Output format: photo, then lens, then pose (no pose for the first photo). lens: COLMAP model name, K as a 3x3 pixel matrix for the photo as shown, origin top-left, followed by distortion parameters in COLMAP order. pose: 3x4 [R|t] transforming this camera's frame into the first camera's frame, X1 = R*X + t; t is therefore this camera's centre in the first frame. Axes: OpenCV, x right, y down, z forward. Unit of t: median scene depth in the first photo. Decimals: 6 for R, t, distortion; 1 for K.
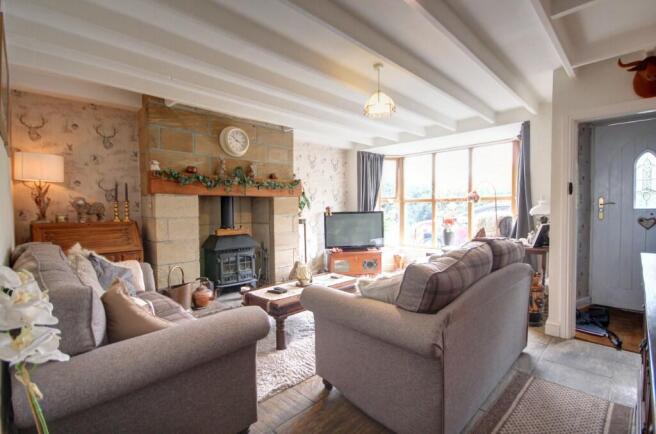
lens RADIAL K [[311.9, 0, 327.9], [0, 311.9, 219.5], [0, 0, 1]] dist [0.002057, 0.000851]
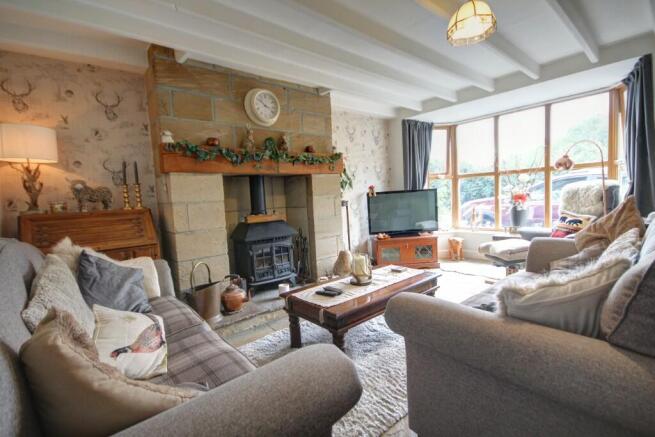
lens RADIAL K [[306.7, 0, 327.5], [0, 306.7, 219.5], [0, 0, 1]] dist [-0.002254, -0.001557]
pose [[0.996090, -0.035909, -0.080720, -0.082754], [0.039245, 0.998424, 0.040126, 0.018854], [0.079152, -0.043137, 0.995929, 0.220997]]
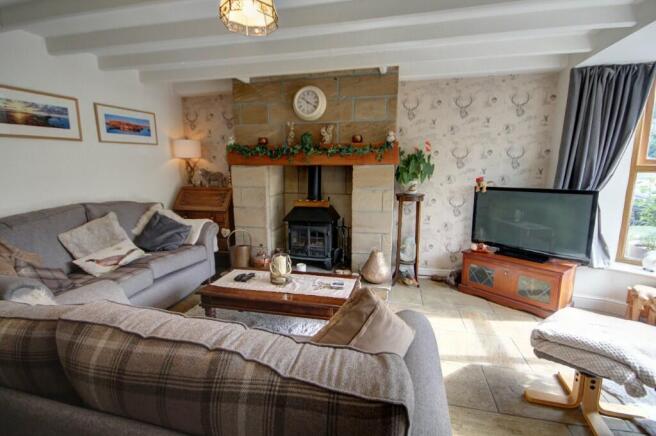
lens RADIAL K [[307.1, 0, 326.0], [0, 307.1, 216.6], [0, 0, 1]] dist [-0.002254, -0.001557]
pose [[0.516955, 0.144976, -0.843647, 0.558404], [-0.034572, 0.988286, 0.148647, -0.067970], [0.855314, -0.047677, 0.515912, 0.623962]]
